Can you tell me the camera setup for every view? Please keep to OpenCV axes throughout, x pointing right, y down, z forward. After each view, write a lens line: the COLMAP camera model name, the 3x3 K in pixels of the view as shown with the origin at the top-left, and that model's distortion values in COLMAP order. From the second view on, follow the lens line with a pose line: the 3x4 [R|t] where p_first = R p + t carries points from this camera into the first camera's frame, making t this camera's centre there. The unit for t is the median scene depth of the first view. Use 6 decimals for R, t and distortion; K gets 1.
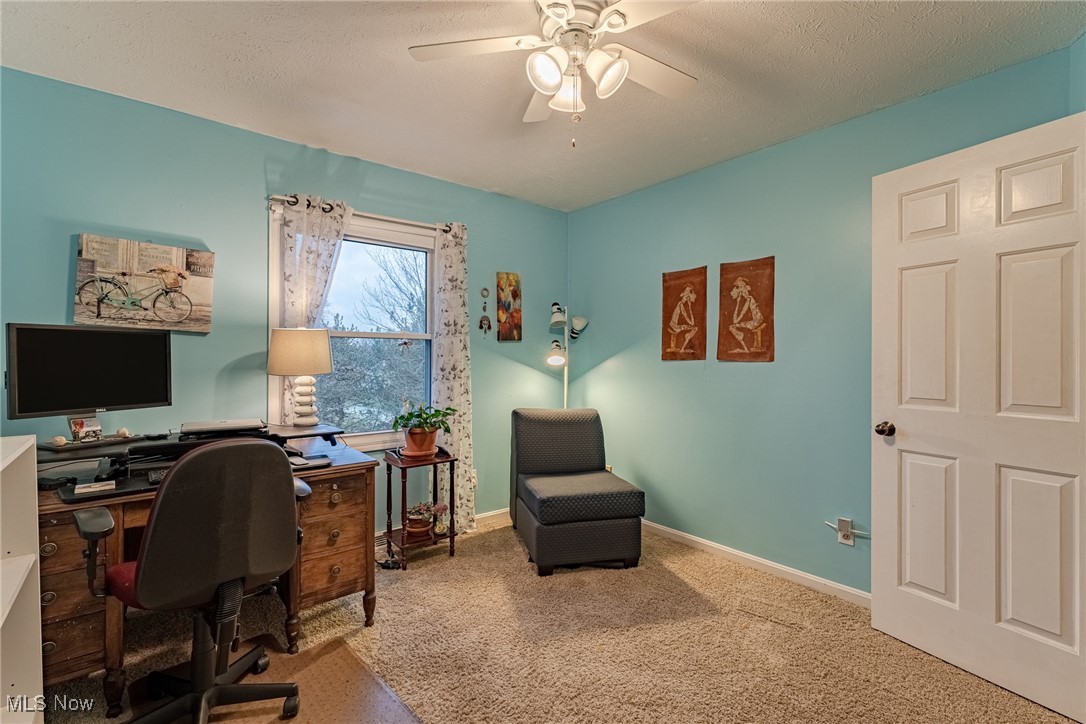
lens RADIAL K [[485.3, 0, 549.3], [0, 485.3, 355.9], [0, 0, 1]] dist [0.001868, -0.000508]
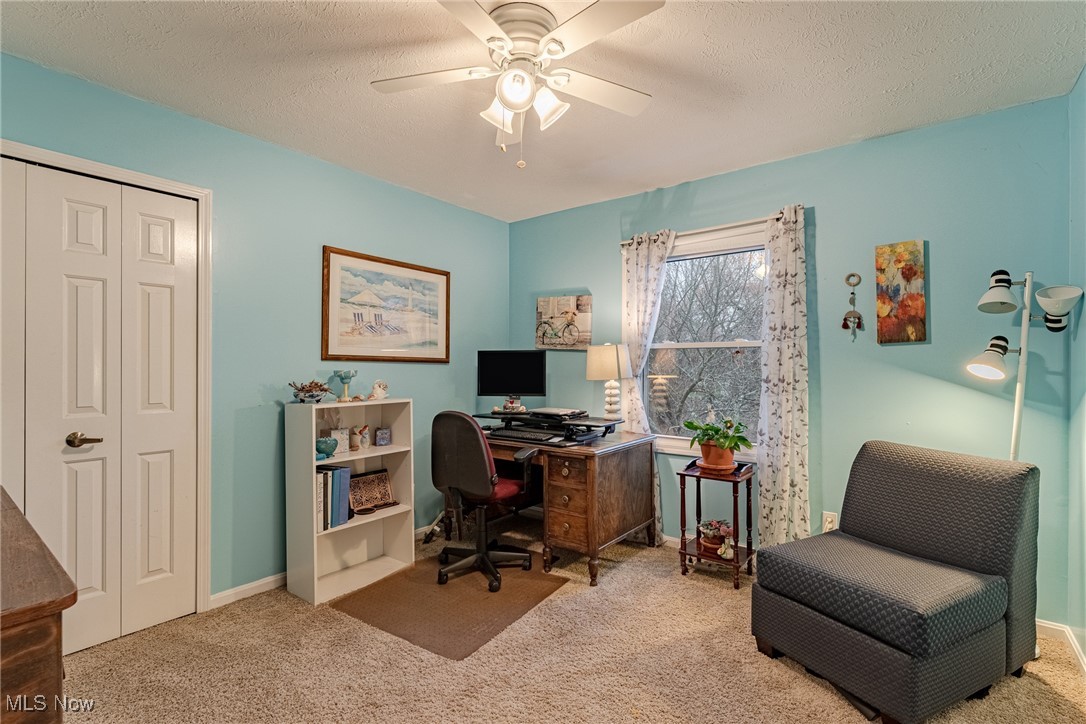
lens RADIAL K [[503.2, 0, 549.1], [0, 503.2, 367.1], [0, 0, 1]] dist [-0.005262, 0.001020]
pose [[0.218449, -0.001093, -0.975848, 0.685250], [0.001475, 0.999999, -0.000790, 0.004354], [0.975847, -0.001267, 0.218450, 0.500353]]
